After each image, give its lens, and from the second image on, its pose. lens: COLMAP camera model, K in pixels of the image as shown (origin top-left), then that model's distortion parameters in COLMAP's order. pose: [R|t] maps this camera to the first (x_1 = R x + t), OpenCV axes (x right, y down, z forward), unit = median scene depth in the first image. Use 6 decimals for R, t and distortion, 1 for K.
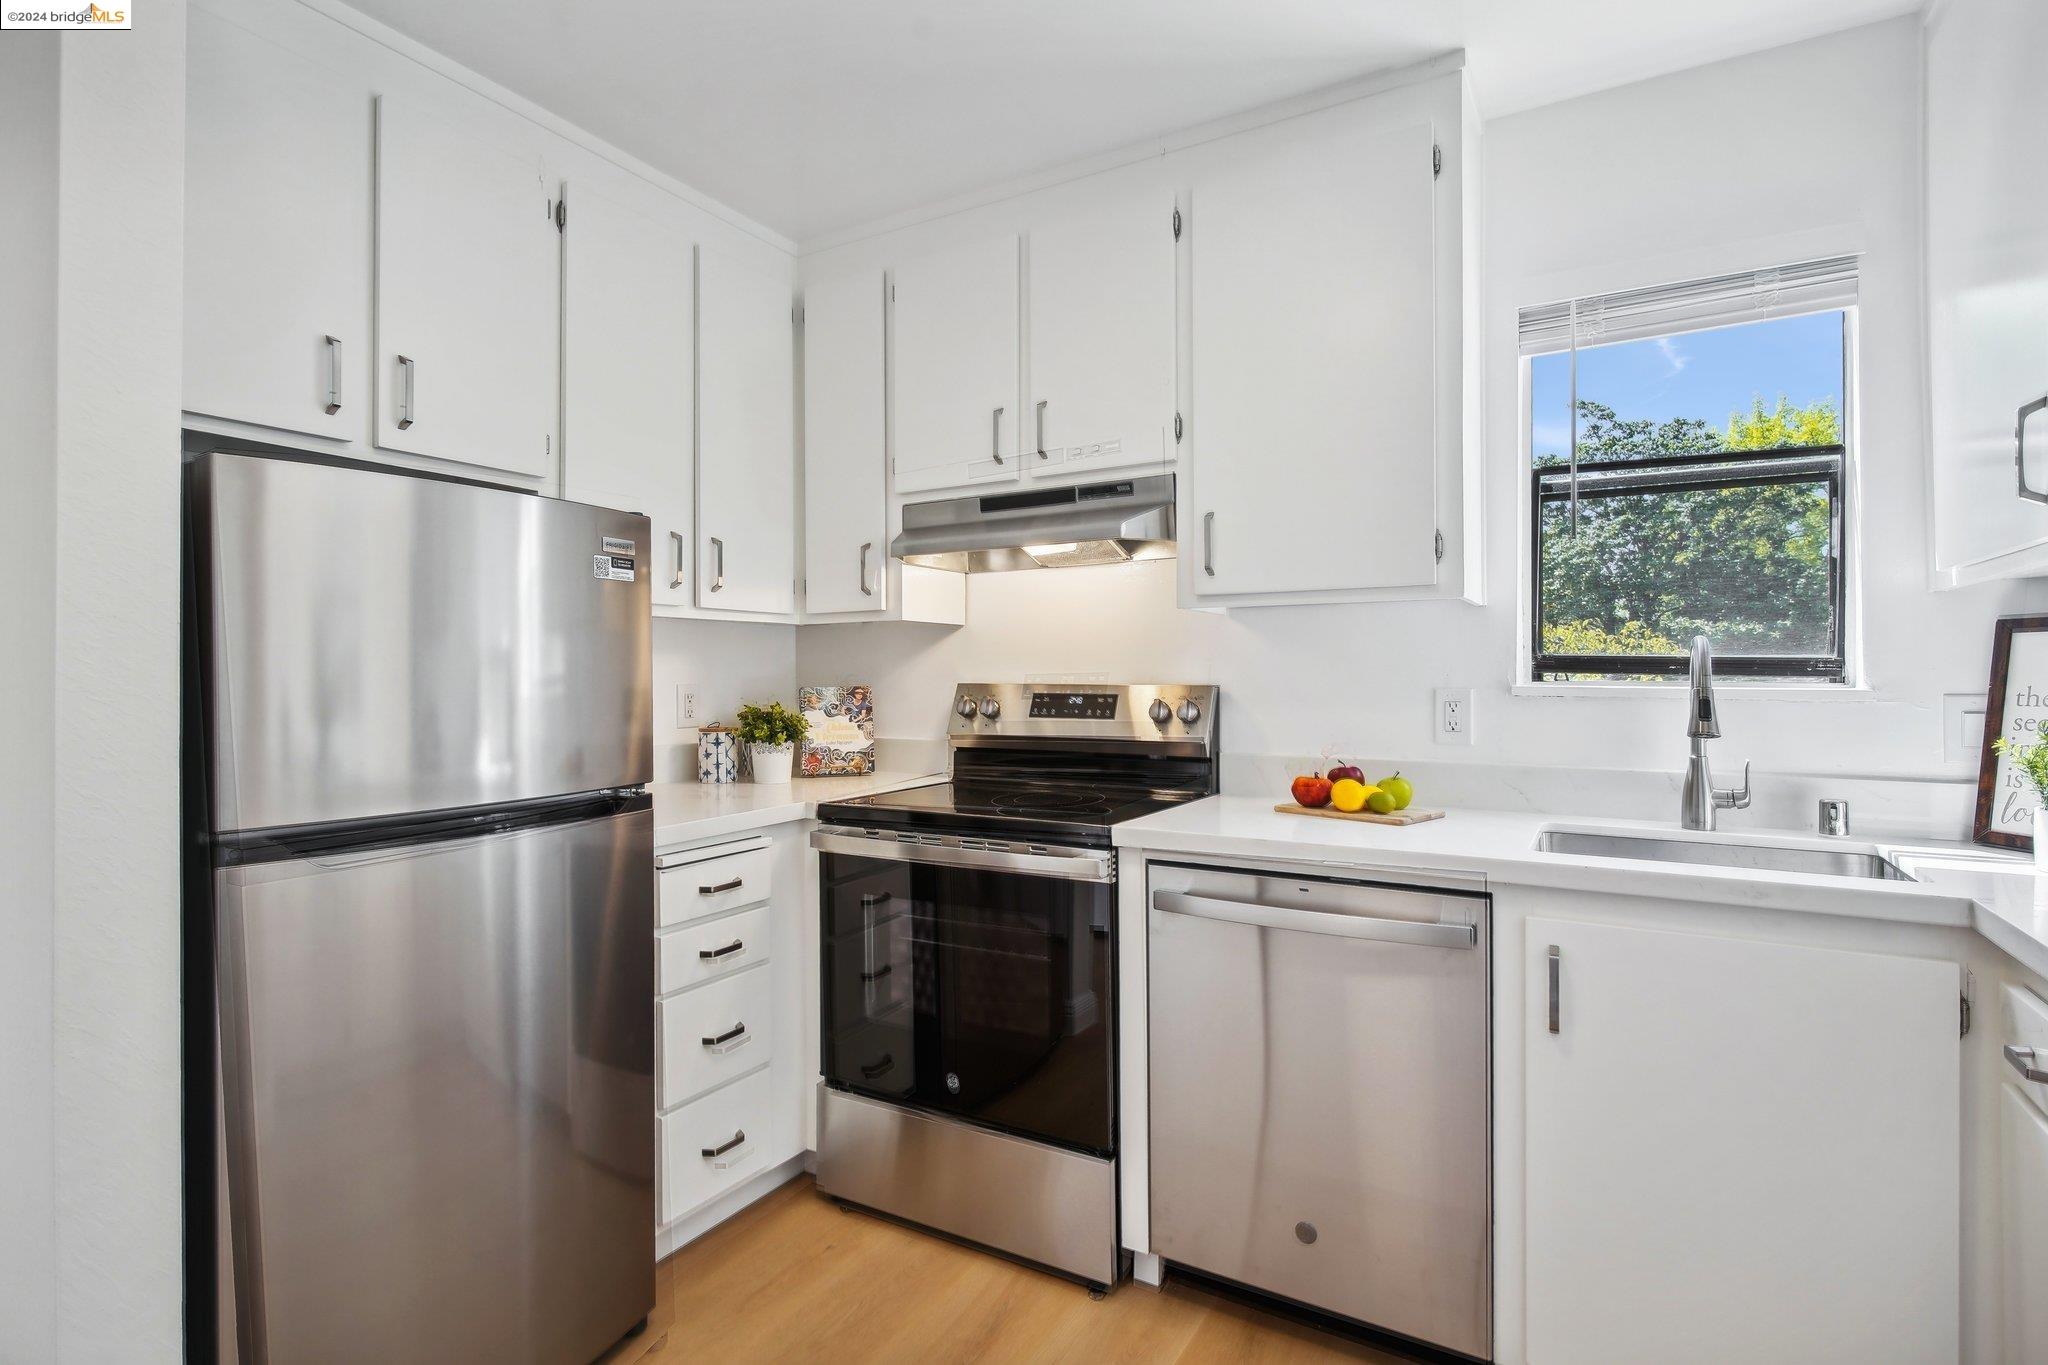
lens RADIAL K [[989.9, 0, 1023.9], [0, 989.9, 670.9], [0, 0, 1]] dist [0.001935, 0.000079]
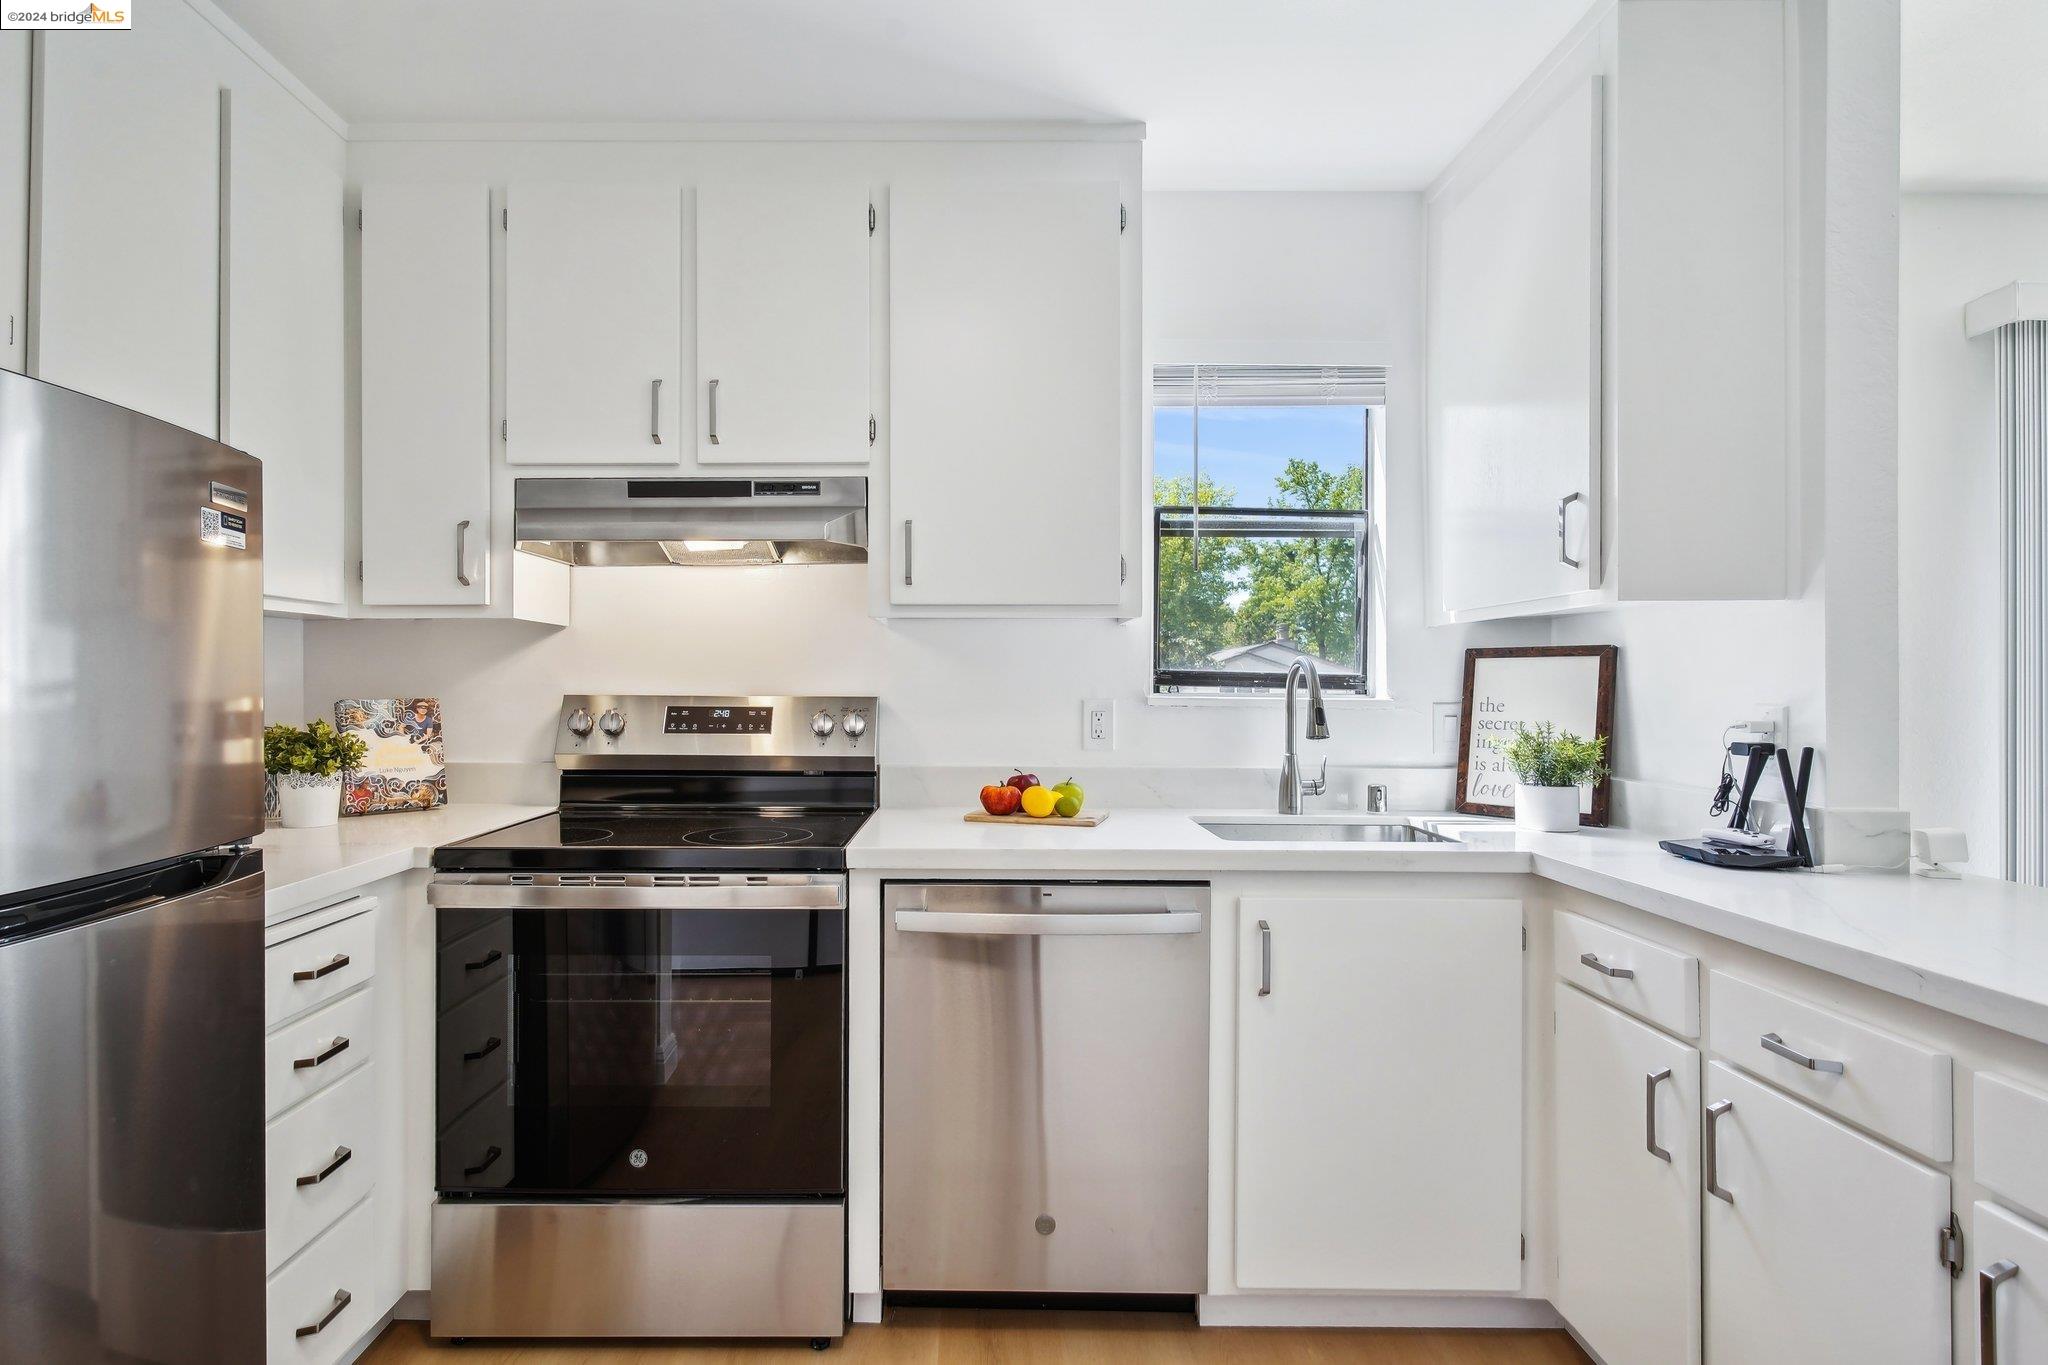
lens RADIAL K [[1000.1, 0, 980.0], [0, 1000.1, 688.6], [0, 0, 1]] dist [0.002045, 0.000247]
pose [[0.869079, 0.003342, 0.494663, -0.227010], [-0.006462, 0.999969, 0.004596, 0.001221], [-0.494632, -0.007190, 0.869073, 0.096182]]
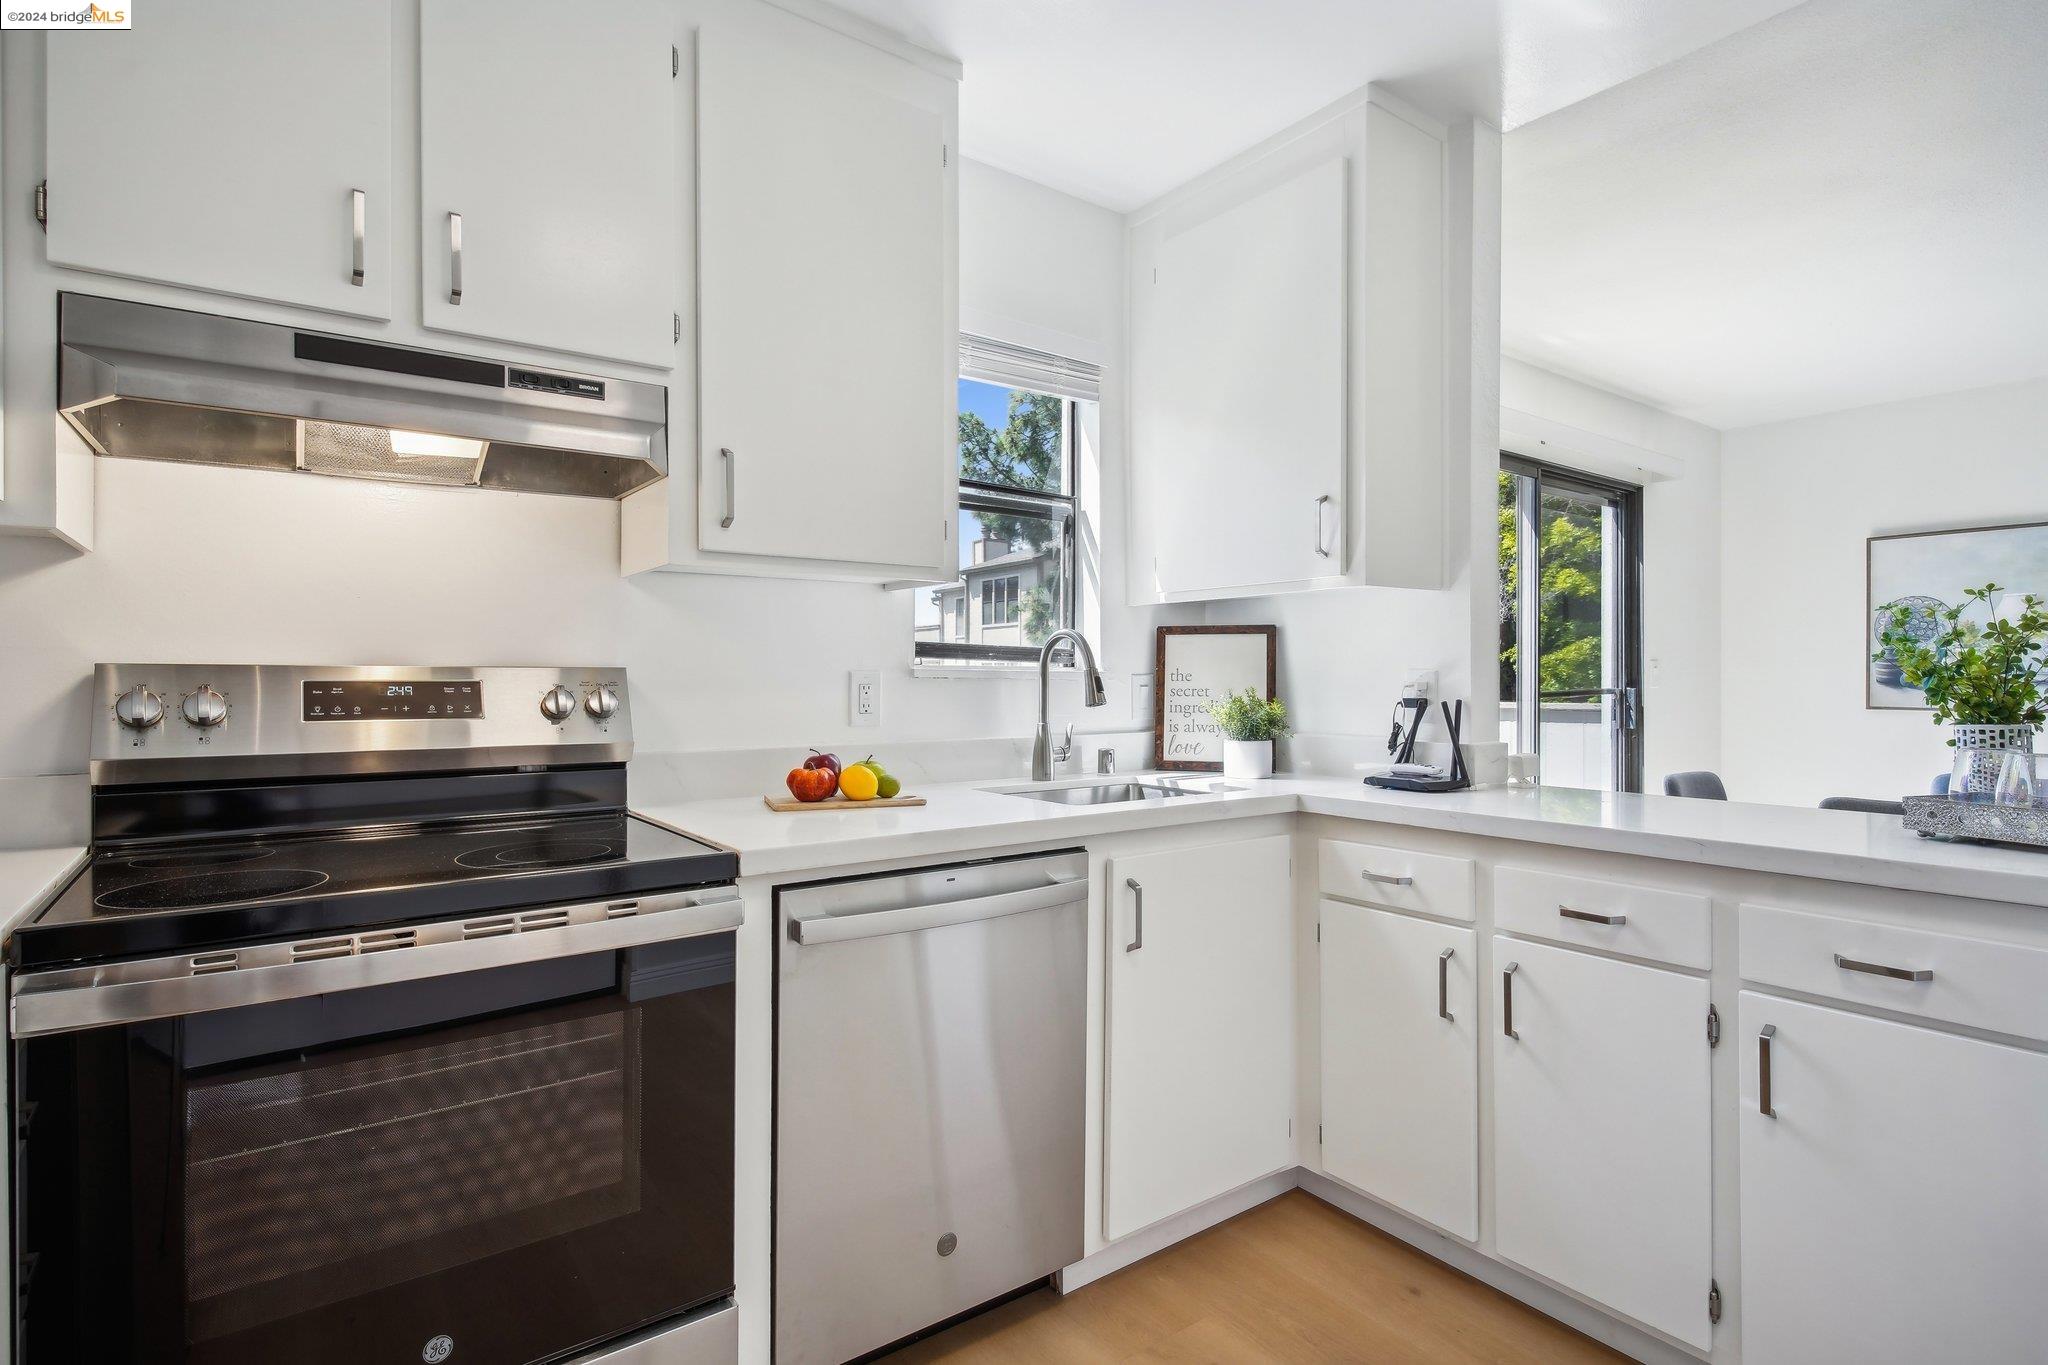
lens RADIAL K [[989.2, 0, 999.0], [0, 989.2, 682.0], [0, 0, 1]] dist [0.001028, -0.000370]
pose [[0.421067, -0.003330, 0.907024, -0.422127], [-0.002848, 0.999983, 0.004993, 0.022676], [-0.907025, -0.004686, 0.421050, 0.436493]]
